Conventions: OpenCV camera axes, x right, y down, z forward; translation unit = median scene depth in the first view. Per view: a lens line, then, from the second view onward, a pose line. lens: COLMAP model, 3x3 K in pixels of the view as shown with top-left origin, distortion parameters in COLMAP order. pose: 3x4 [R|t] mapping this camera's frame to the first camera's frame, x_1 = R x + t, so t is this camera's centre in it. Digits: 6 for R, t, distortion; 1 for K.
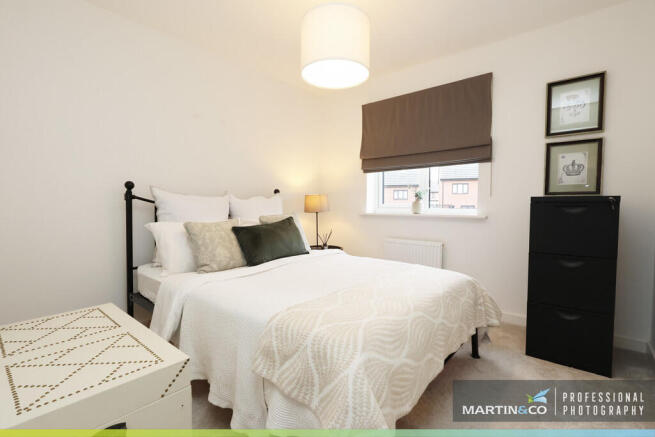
lens RADIAL K [[301.6, 0, 329.5], [0, 301.6, 218.0], [0, 0, 1]] dist [-0.004040, 0.000698]
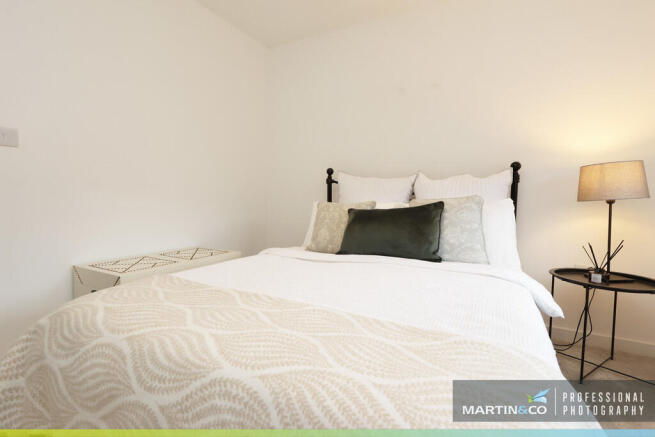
lens RADIAL K [[312.6, 0, 327.5], [0, 312.6, 218.5], [0, 0, 1]] dist [-0.001946, 0.000203]
pose [[0.210777, 0.063966, -0.975439, 0.593406], [-0.061101, 0.996768, 0.052162, 0.013707], [0.975623, 0.048606, 0.214004, 0.784601]]
